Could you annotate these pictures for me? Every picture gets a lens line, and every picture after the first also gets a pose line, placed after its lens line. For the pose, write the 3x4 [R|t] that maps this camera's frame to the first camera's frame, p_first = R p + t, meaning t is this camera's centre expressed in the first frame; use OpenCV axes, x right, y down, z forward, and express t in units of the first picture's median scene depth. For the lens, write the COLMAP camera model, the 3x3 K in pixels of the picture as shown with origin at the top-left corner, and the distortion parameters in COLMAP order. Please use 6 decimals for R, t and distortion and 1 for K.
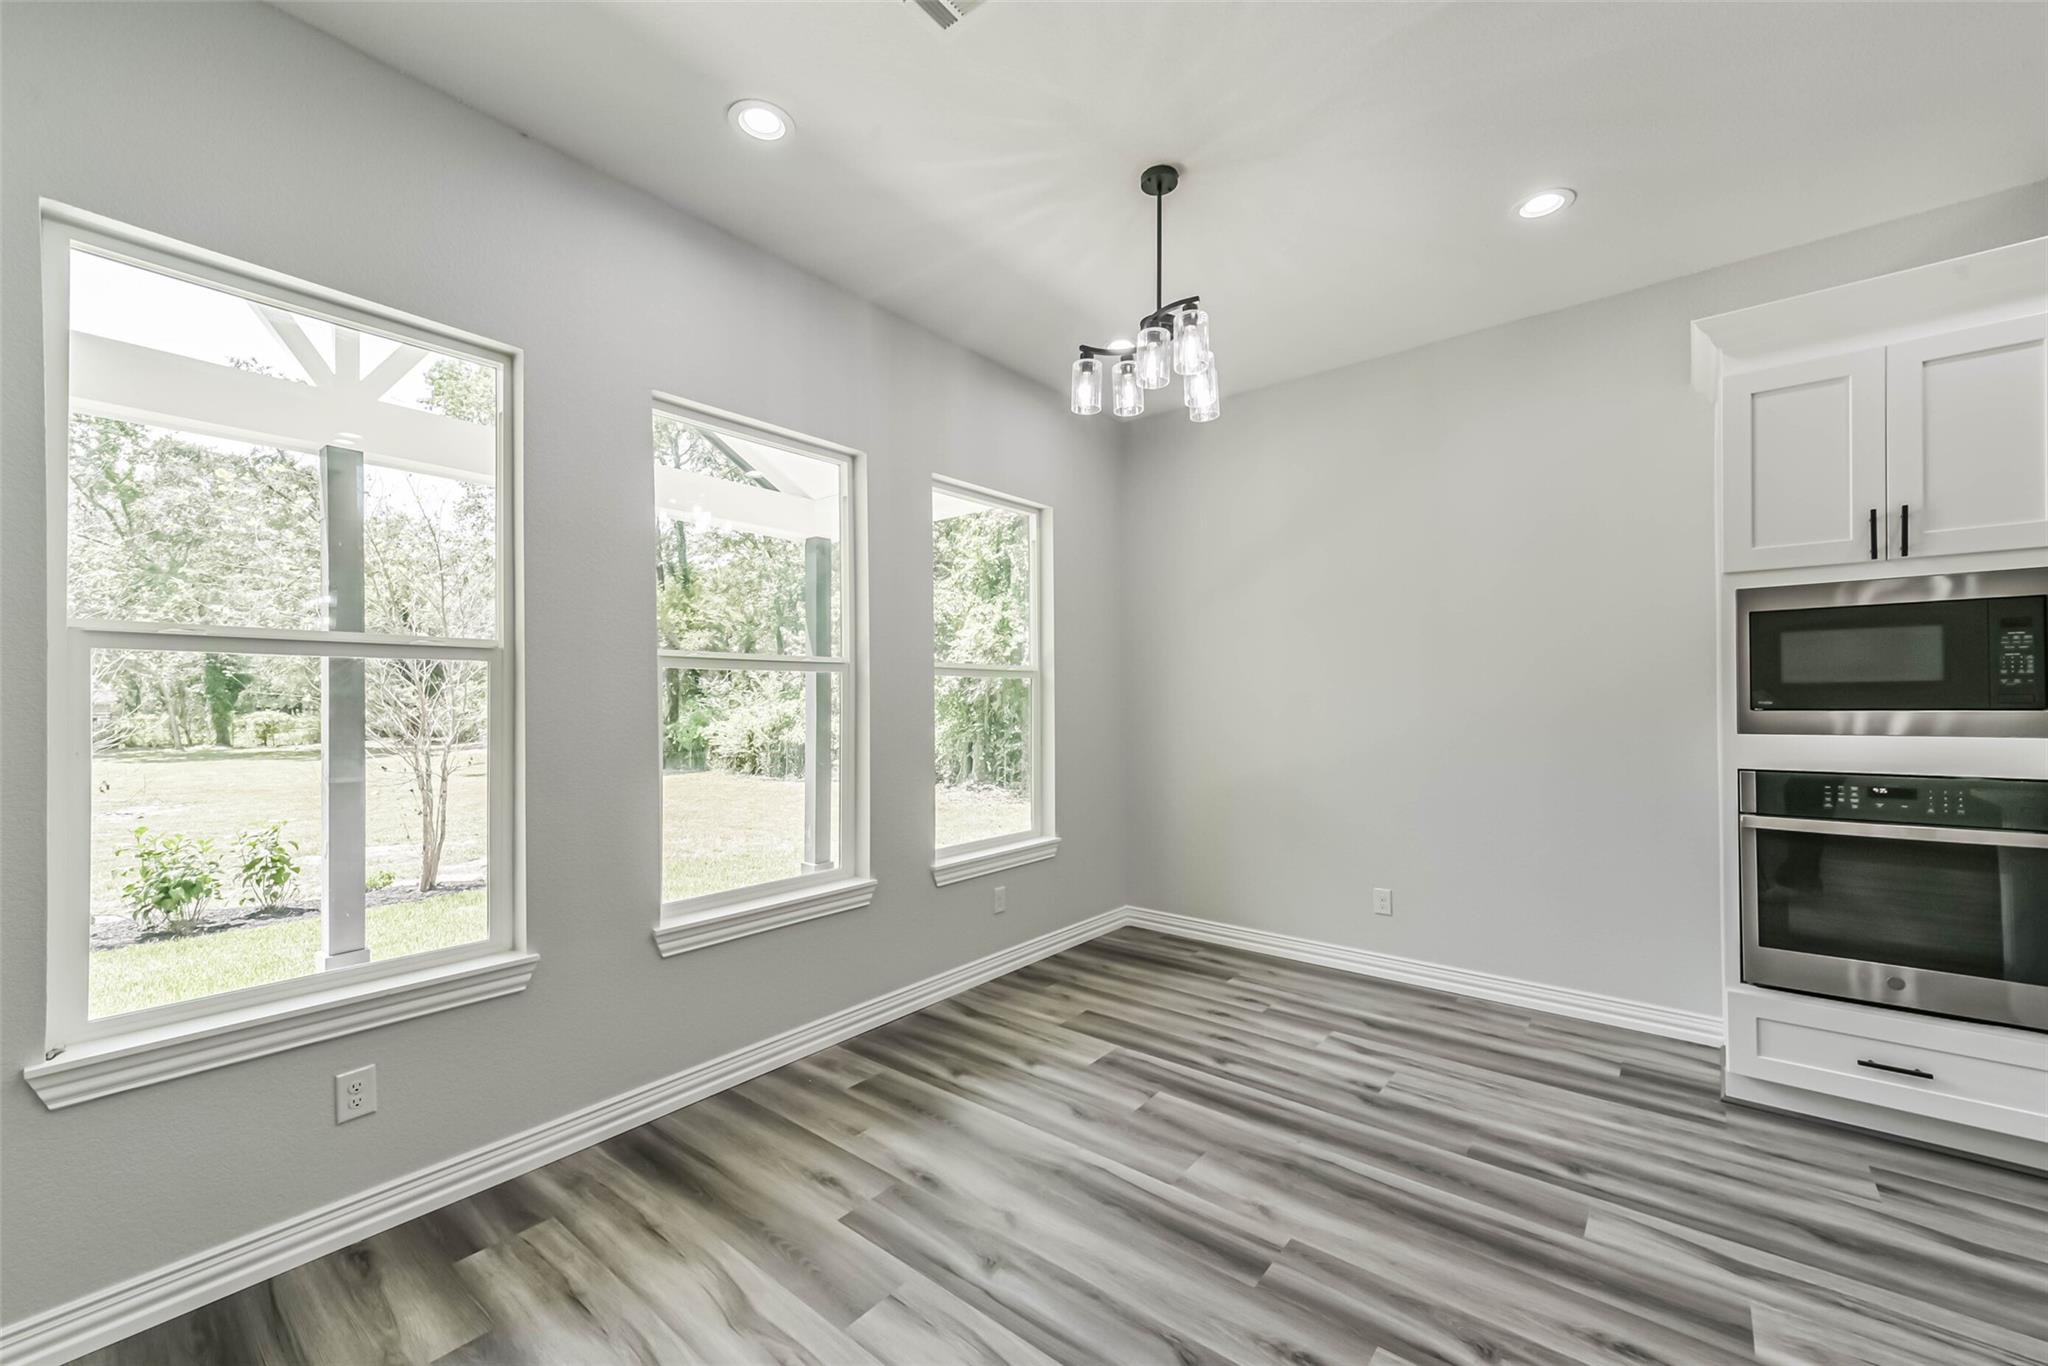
lens RADIAL K [[808.9, 0, 1029.4], [0, 808.9, 695.5], [0, 0, 1]] dist [0.010522, -0.000361]
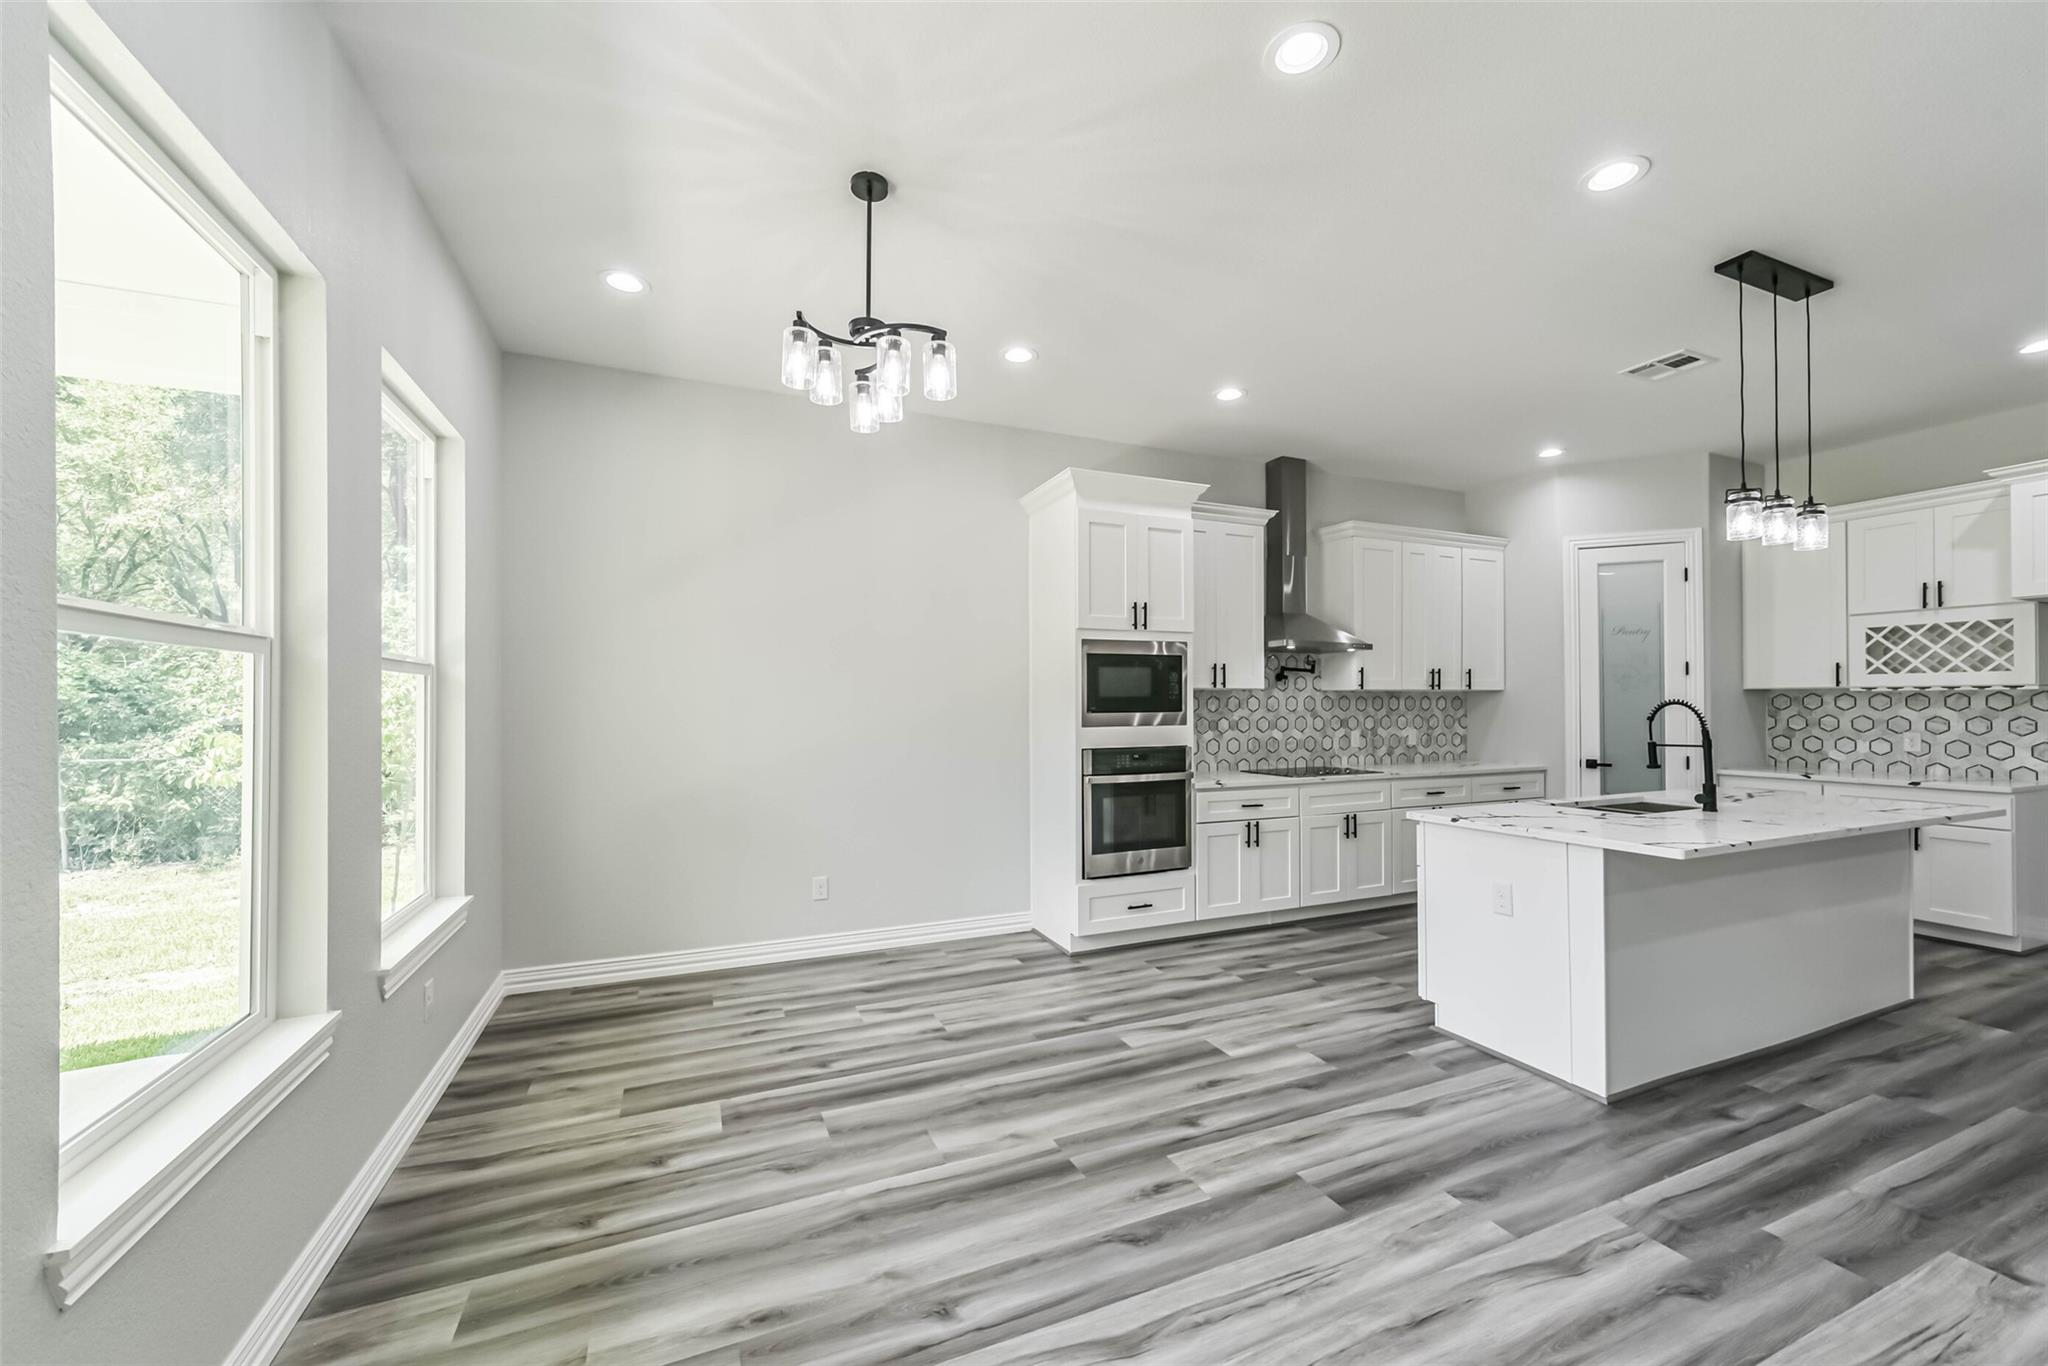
lens RADIAL K [[794.3, 0, 1027.3], [0, 794.3, 700.0], [0, 0, 1]] dist [-0.003333, 0.000062]
pose [[0.460616, 0.009655, 0.887547, -0.590753], [-0.004376, 0.999953, -0.008606, 0.006399], [-0.887589, 0.000081, 0.460637, 0.363637]]
